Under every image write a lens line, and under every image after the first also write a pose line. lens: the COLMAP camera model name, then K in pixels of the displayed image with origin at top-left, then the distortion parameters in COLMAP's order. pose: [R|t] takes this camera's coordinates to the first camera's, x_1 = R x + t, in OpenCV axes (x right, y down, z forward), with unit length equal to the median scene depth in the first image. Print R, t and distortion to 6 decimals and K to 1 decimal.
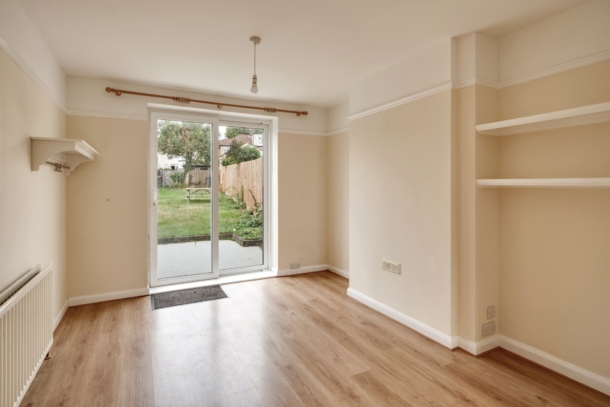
lens RADIAL K [[317.3, 0, 304.9], [0, 317.3, 187.8], [0, 0, 1]] dist [-0.001565, -0.000120]
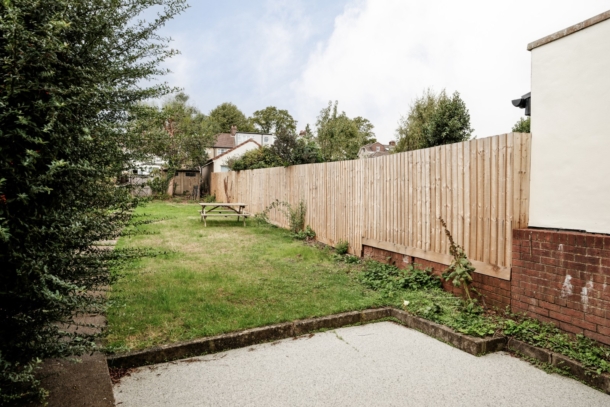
lens RADIAL K [[368.2, 0, 305.0], [0, 368.2, 203.5], [0, 0, 1]] dist [-0.000591, 0.000164]
pose [[0.997850, 0.011901, 0.064444, -0.115821], [-0.012696, 0.999848, 0.011947, -0.005855], [-0.064292, -0.012740, 0.997850, 0.130363]]
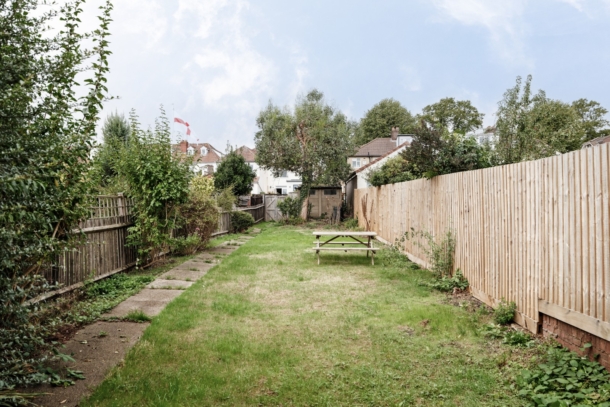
lens RADIAL K [[466.5, 0, 307.5], [0, 466.5, 218.1], [0, 0, 1]] dist [-0.000373, 0.003913]
pose [[0.946515, 0.003895, -0.322638, -0.086071], [-0.004951, 0.999985, -0.002452, -0.010441], [0.322623, 0.003919, 0.946519, 0.181939]]
